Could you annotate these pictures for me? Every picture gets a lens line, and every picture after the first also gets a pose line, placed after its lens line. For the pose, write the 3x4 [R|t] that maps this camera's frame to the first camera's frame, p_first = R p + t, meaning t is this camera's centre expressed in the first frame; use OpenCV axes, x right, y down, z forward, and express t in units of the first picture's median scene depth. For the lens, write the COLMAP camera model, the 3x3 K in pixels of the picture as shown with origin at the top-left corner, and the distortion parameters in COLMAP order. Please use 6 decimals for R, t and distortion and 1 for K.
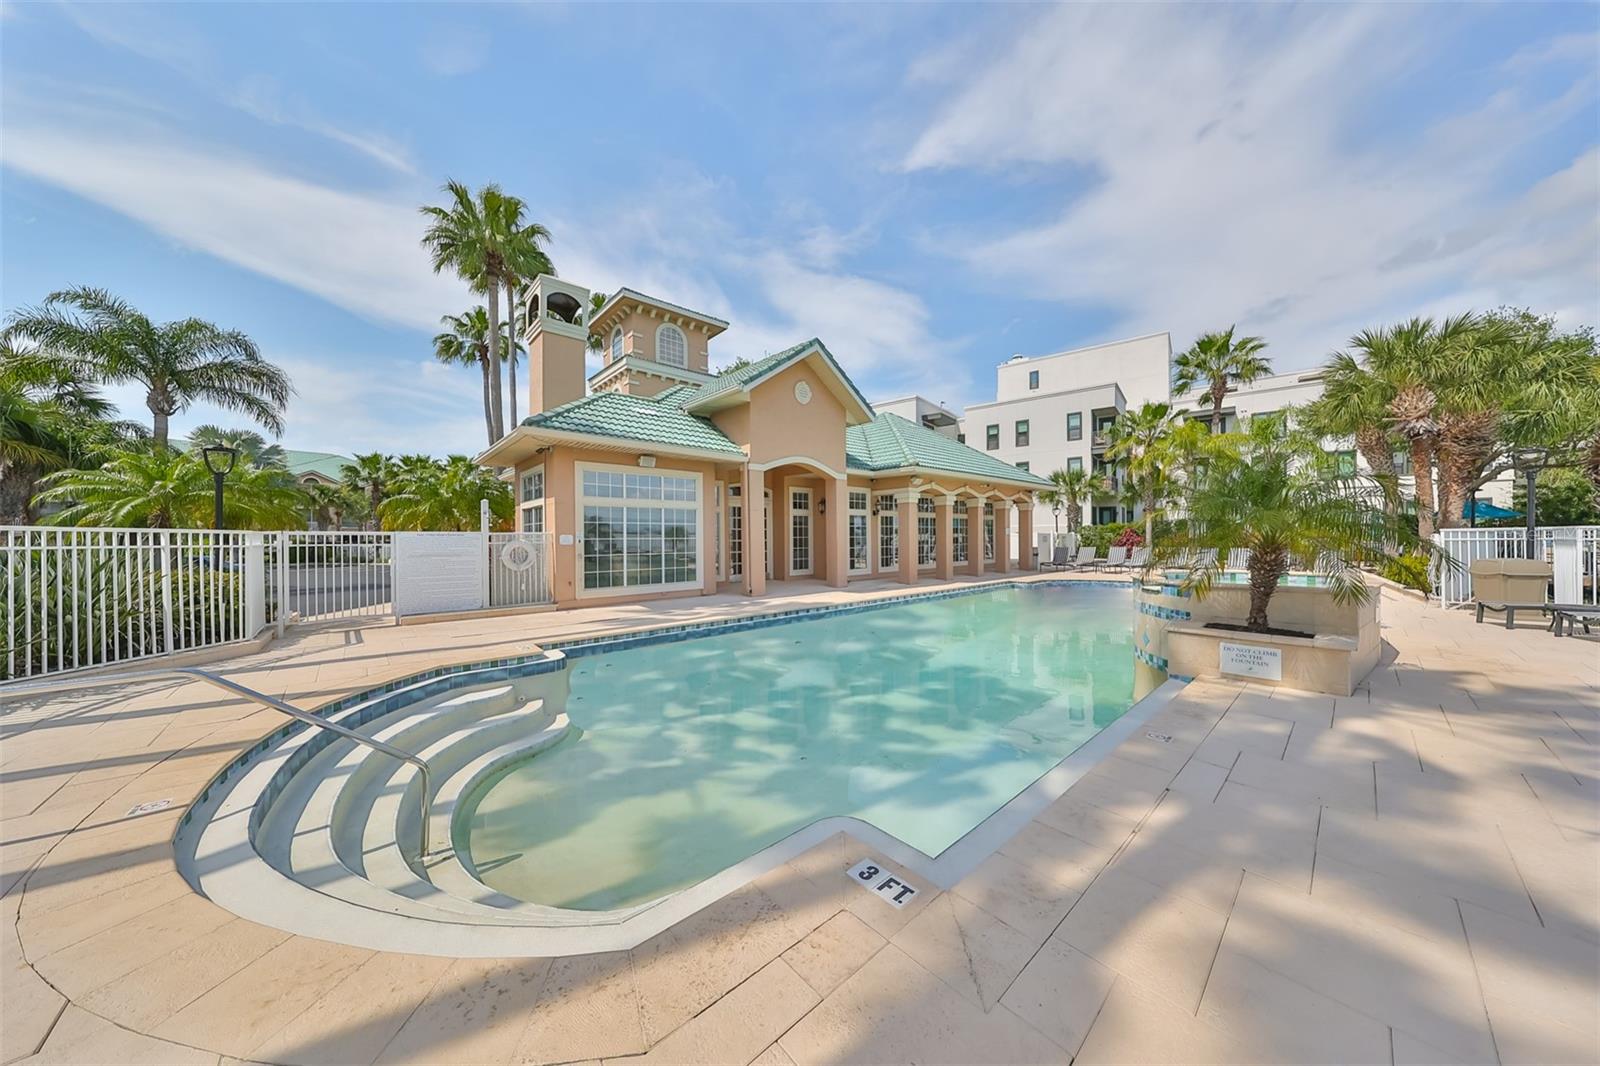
lens RADIAL K [[475.2, 0, 768.3], [0, 475.2, 561.4], [0, 0, 1]] dist [-0.000238, -0.000044]
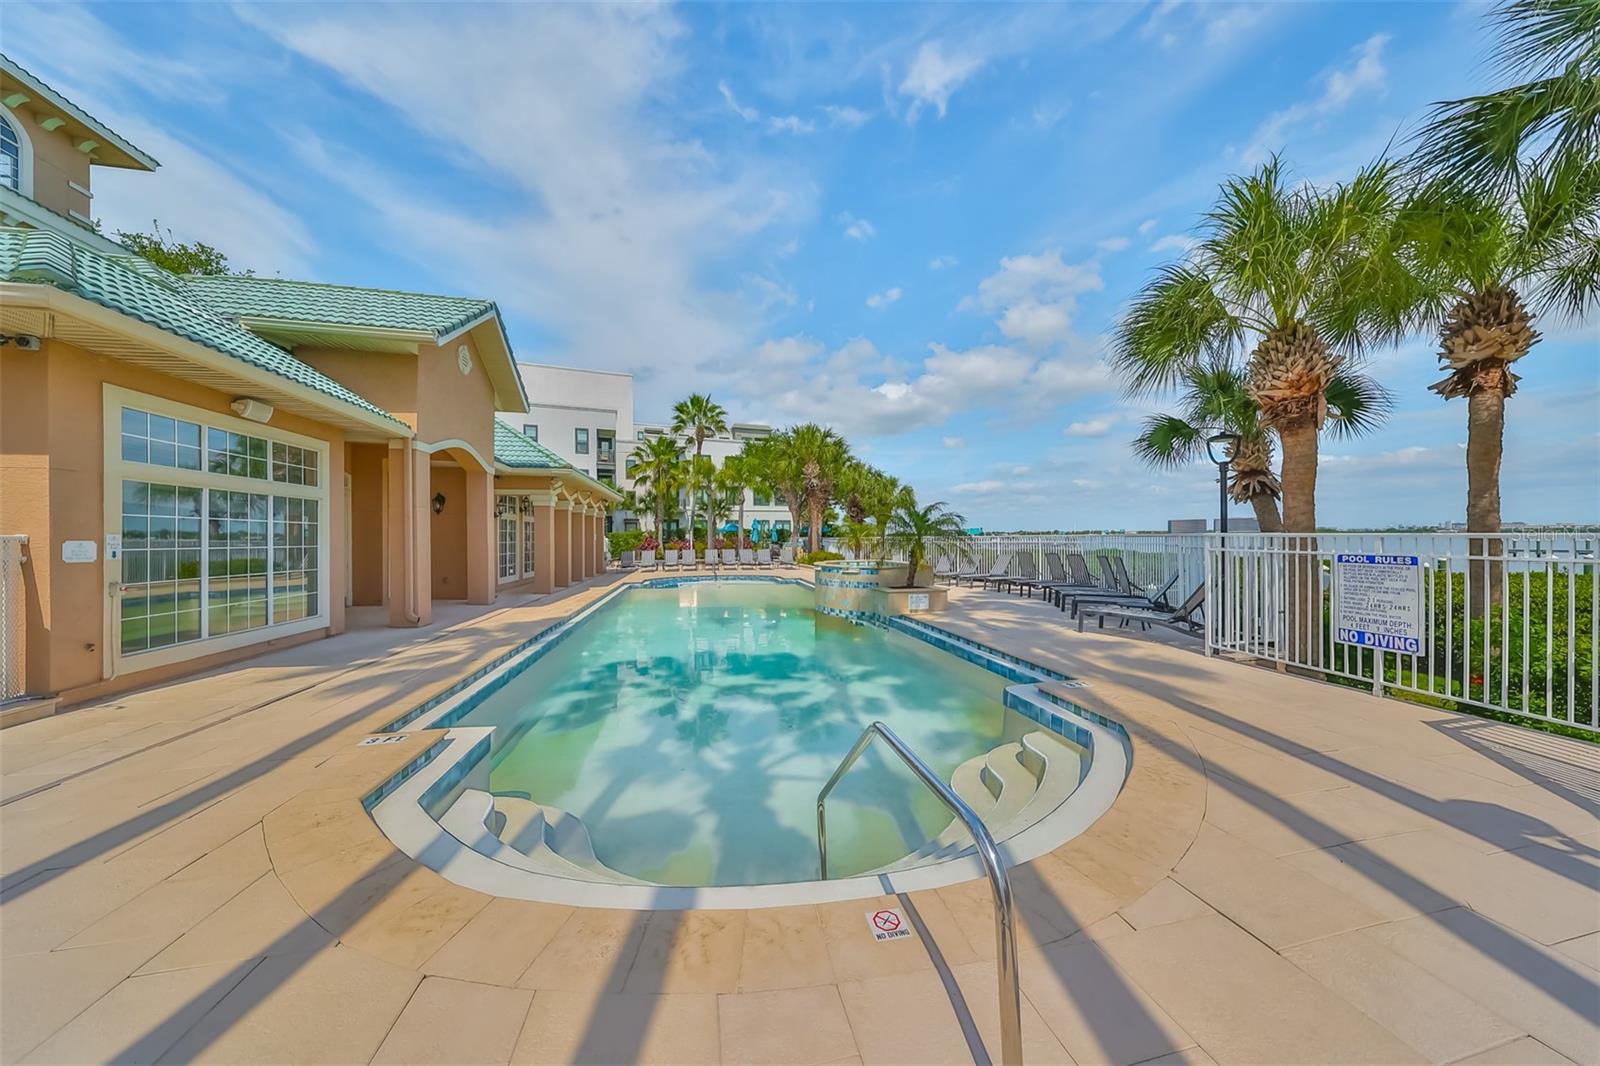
lens RADIAL K [[501.5, 0, 793.0], [0, 501.5, 535.5], [0, 0, 1]] dist [-0.000609, 0.000067]
pose [[0.472139, 0.004530, 0.881512, -0.248921], [0.055317, 0.997864, -0.034755, -0.006002], [-0.879787, 0.065172, 0.470880, 0.099493]]
